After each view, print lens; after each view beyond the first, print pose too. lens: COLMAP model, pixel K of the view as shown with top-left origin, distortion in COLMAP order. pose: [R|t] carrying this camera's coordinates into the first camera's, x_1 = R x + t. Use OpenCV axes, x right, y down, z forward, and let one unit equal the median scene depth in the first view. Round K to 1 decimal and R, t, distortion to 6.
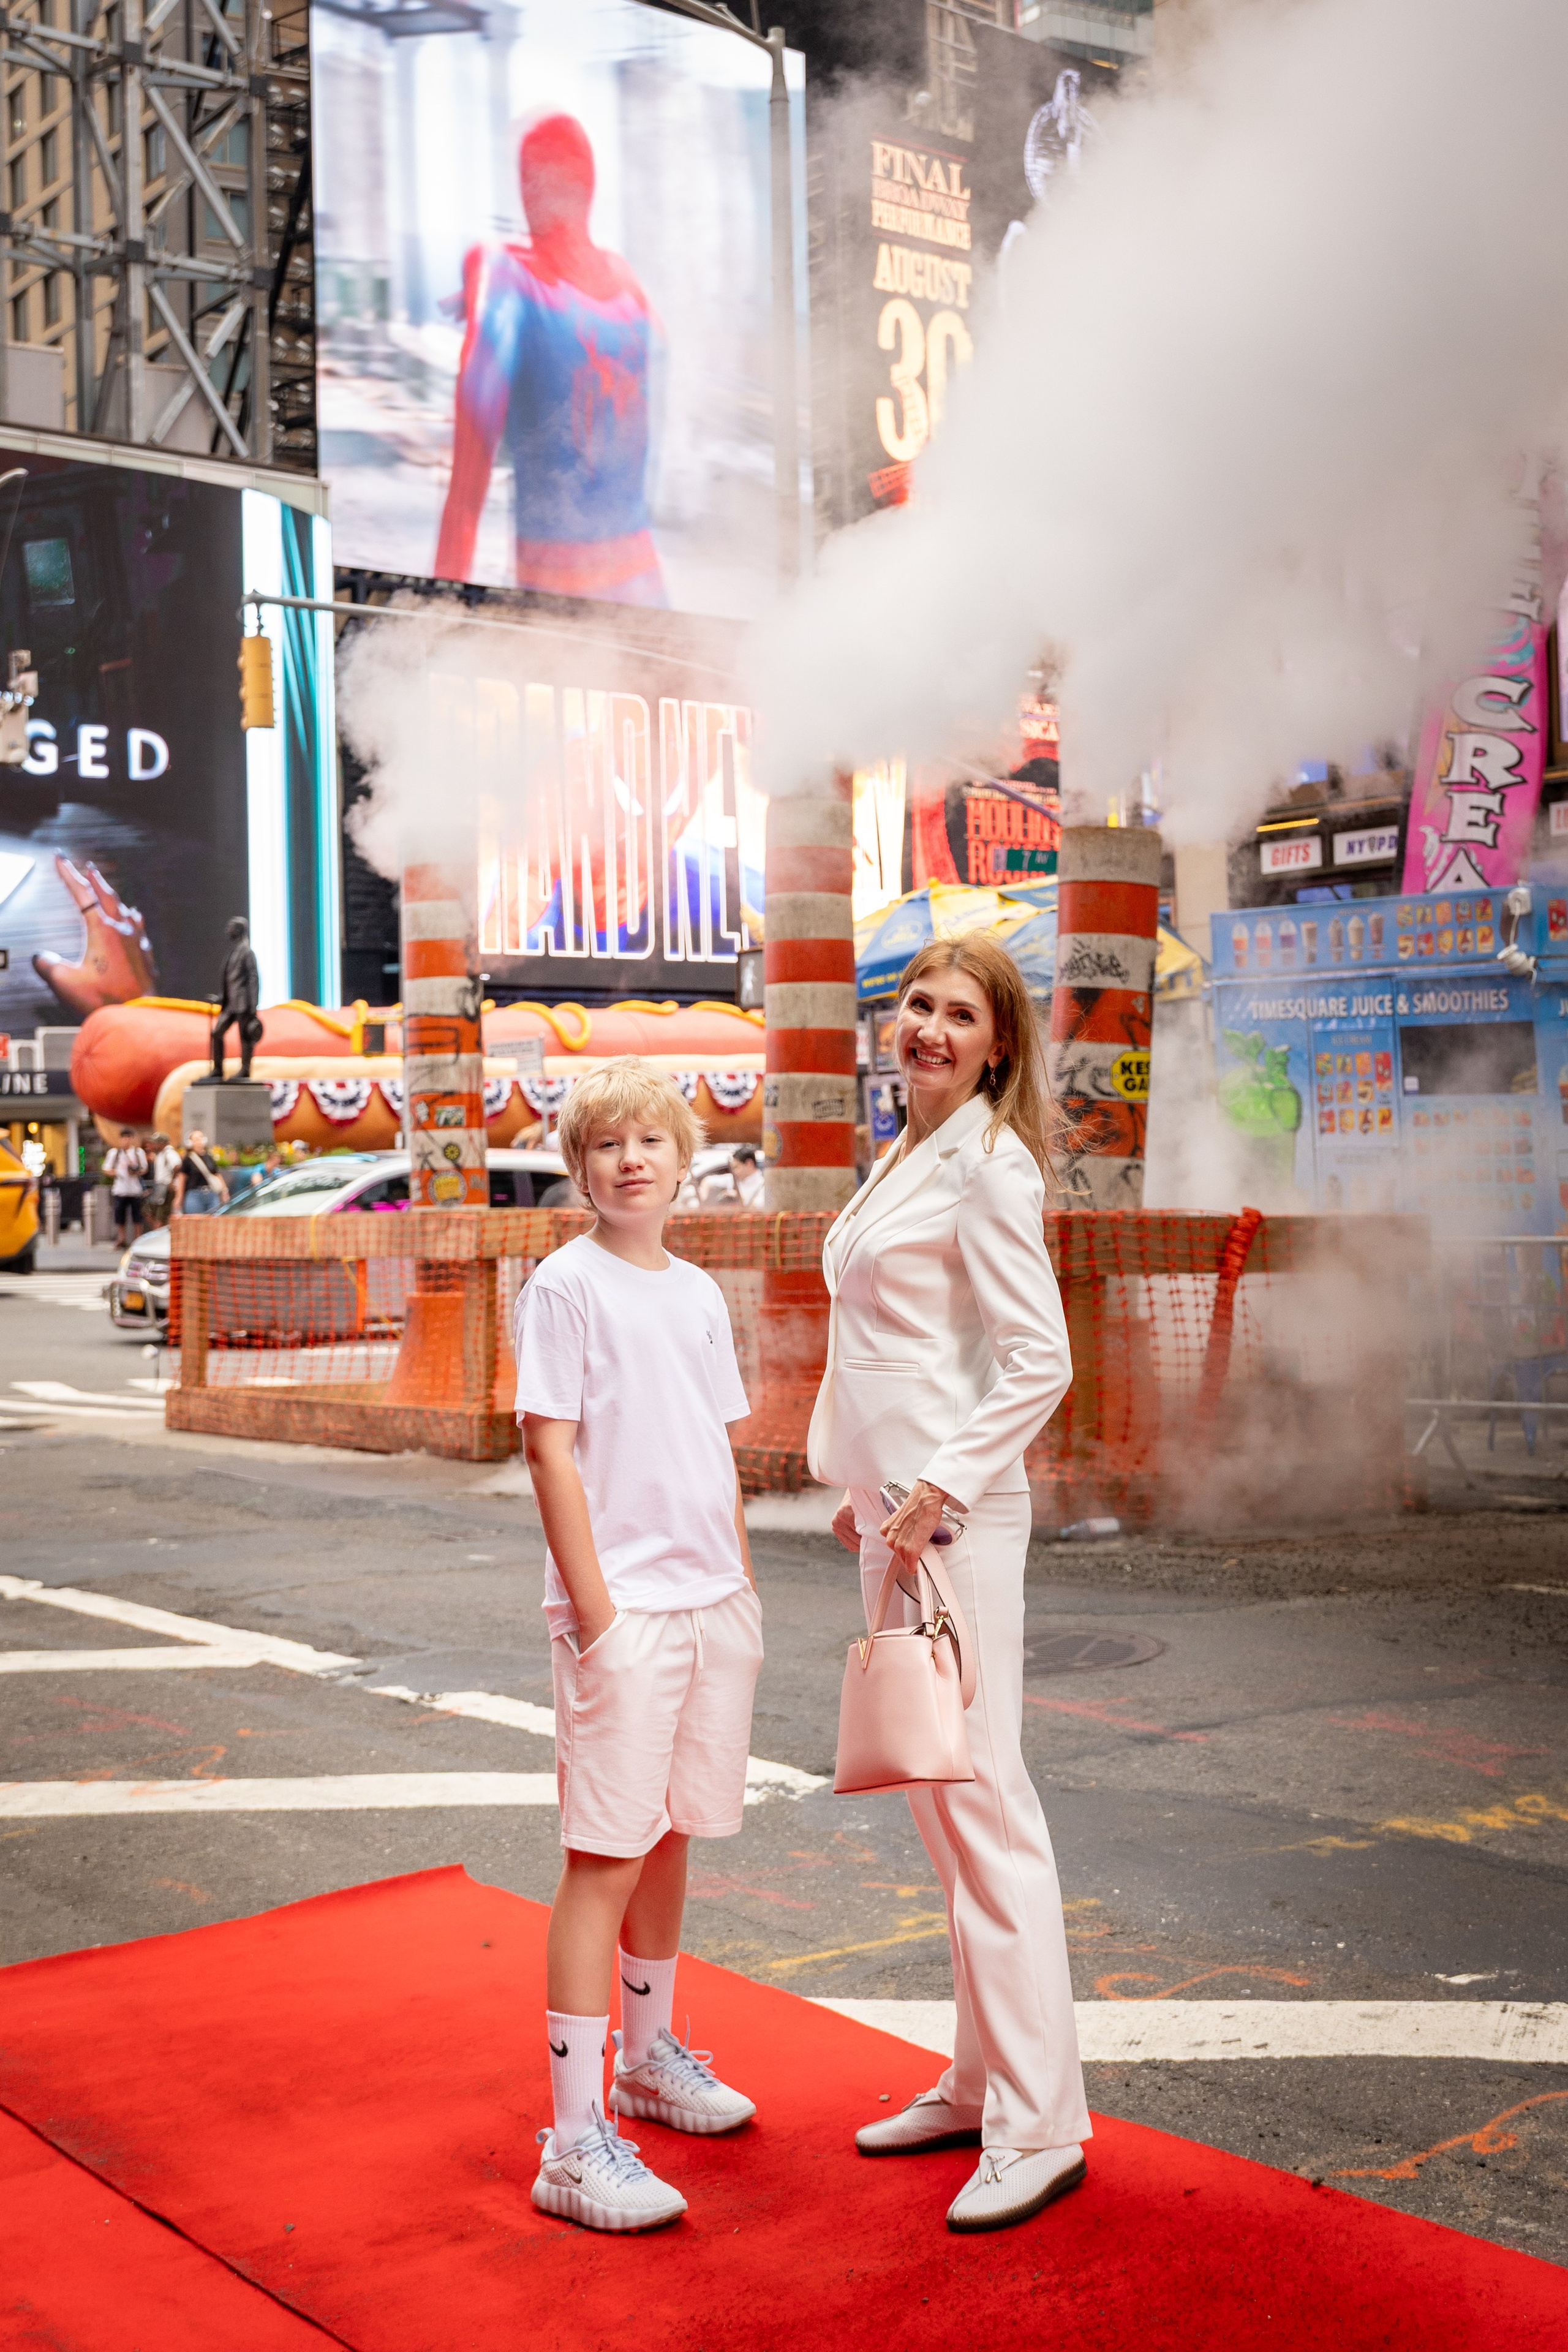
lens RADIAL K [[2917.1, 0, 783.6], [0, 2917.1, 1174.6], [0, 0, 1]] dist [-0.173590, 0.000000]
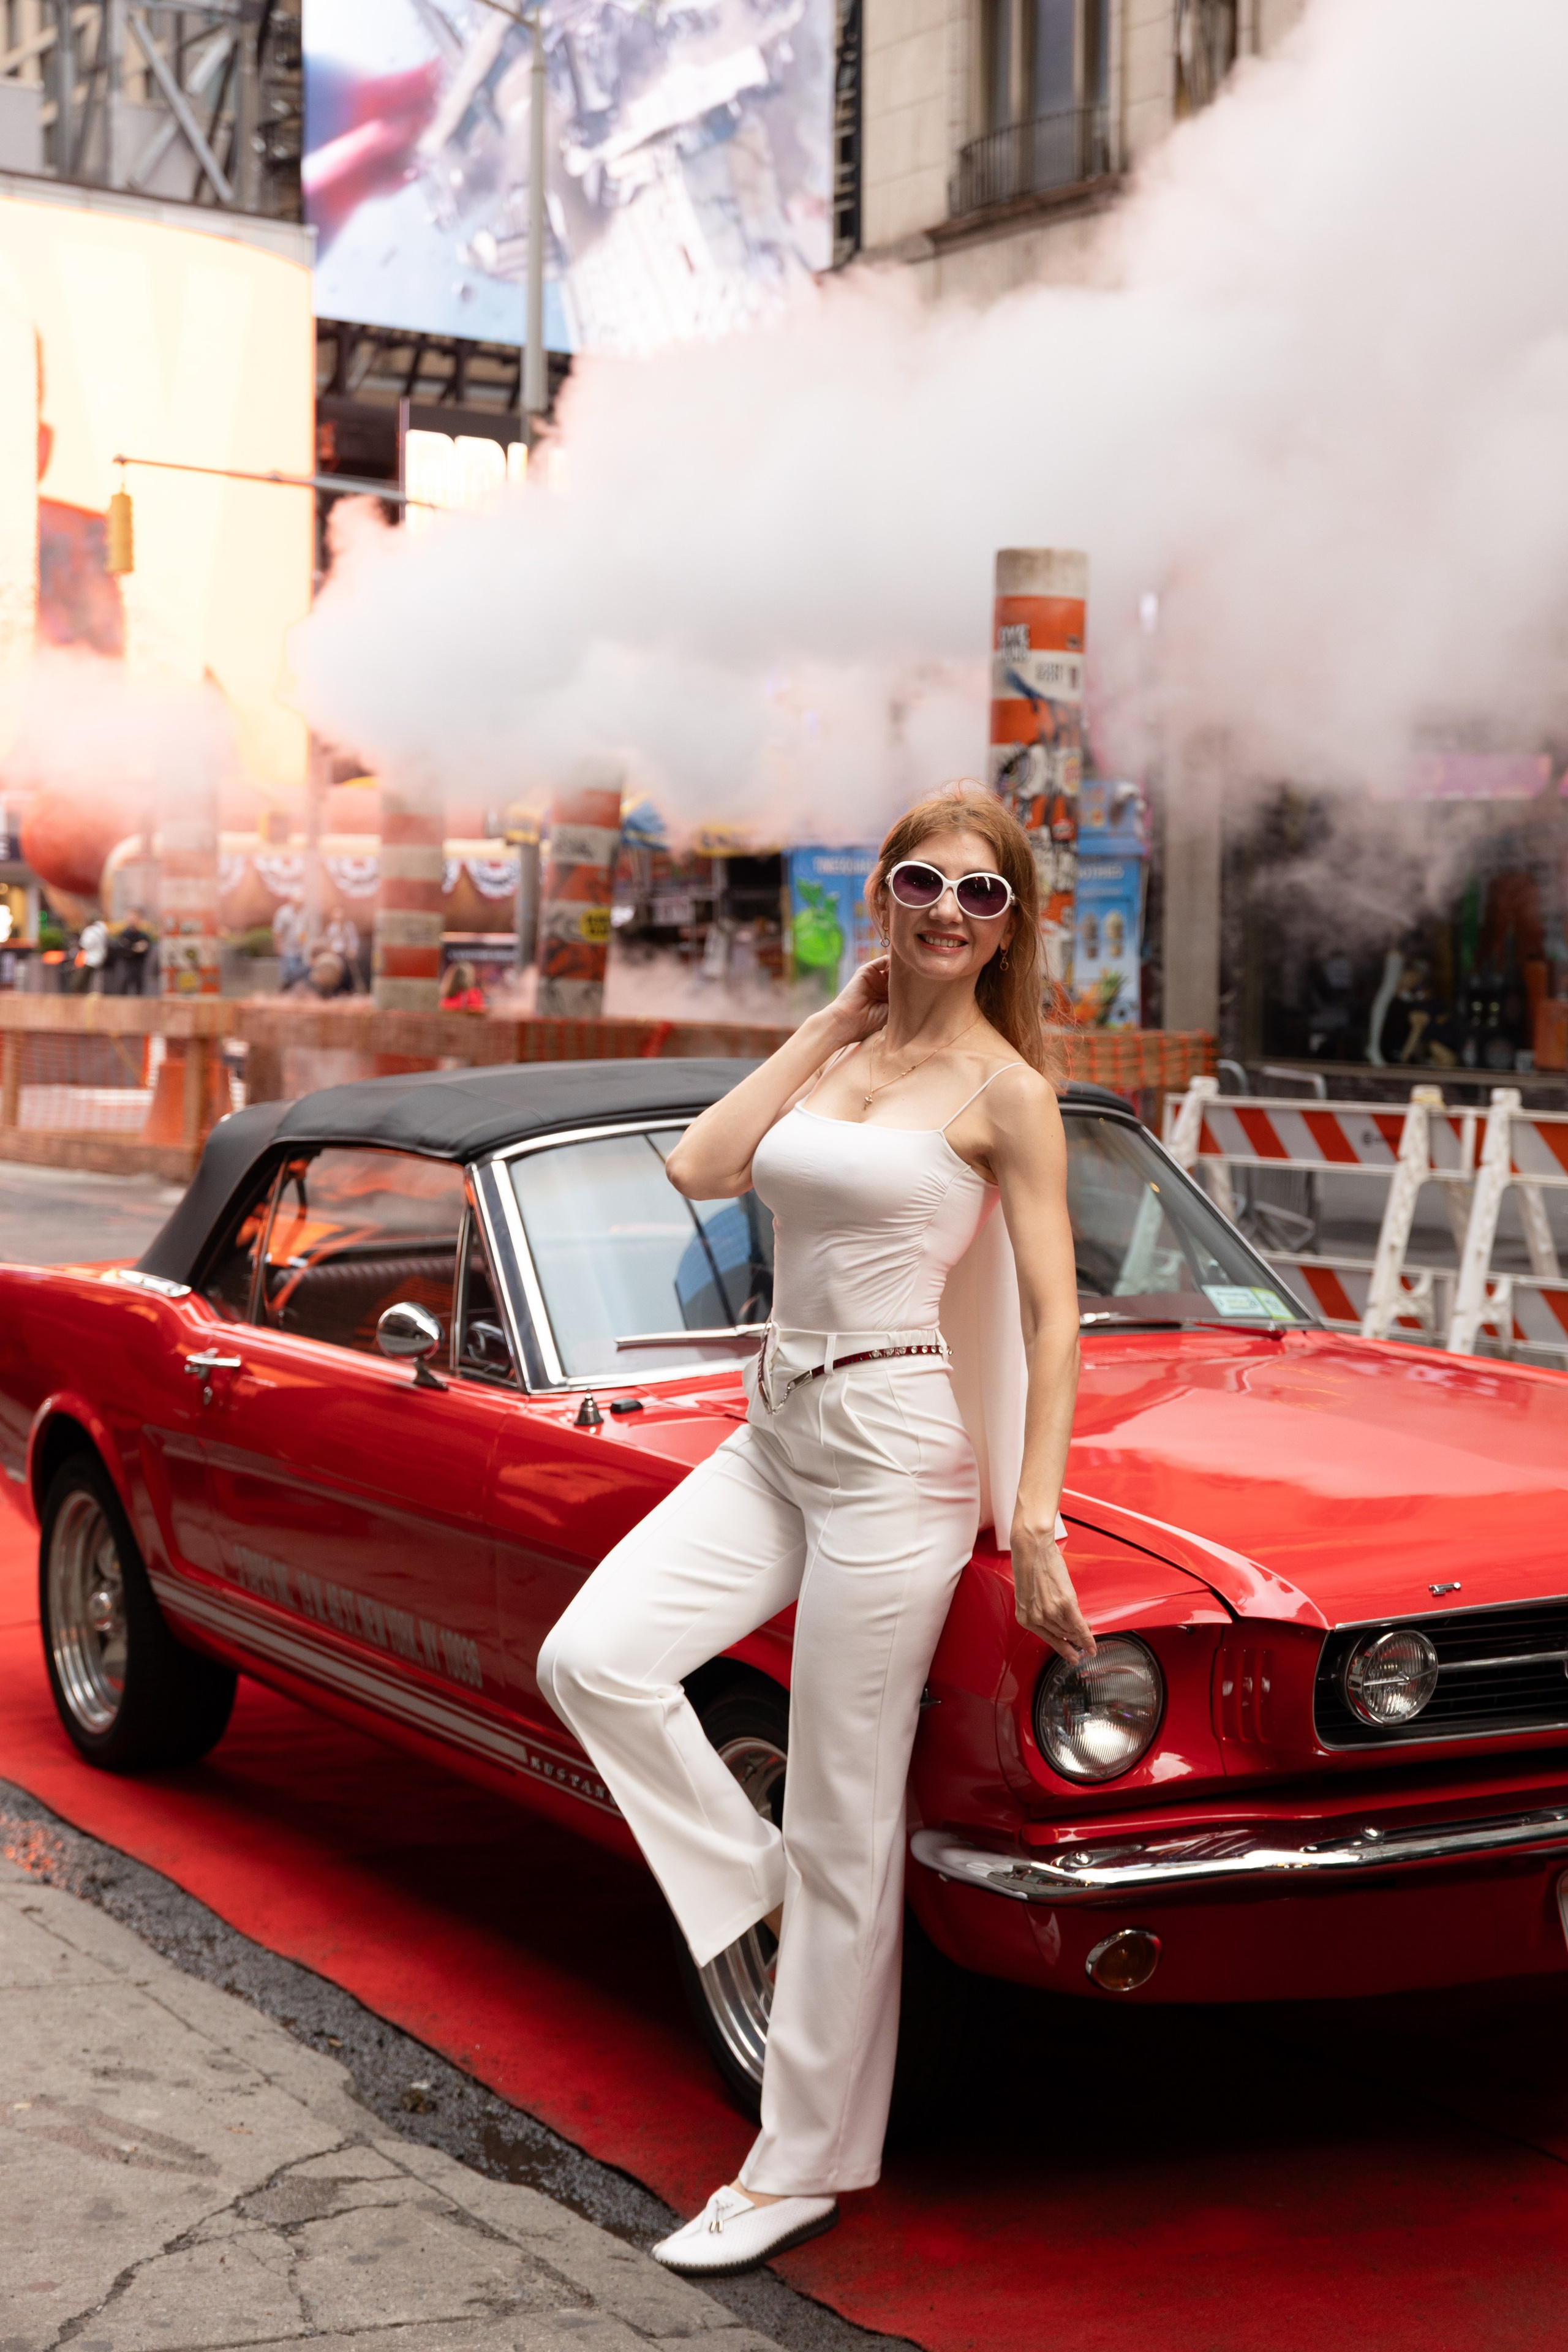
lens RADIAL K [[3792.2, 0, 784.3], [0, 3792.2, 1174.9], [0, 0, 1]] dist [-0.008881, 0.000000]
pose [[0.995674, 0.042571, -0.082589, 0.119122], [-0.037500, 0.997371, 0.062014, -0.009815], [0.085012, -0.058649, 0.994652, -0.276777]]
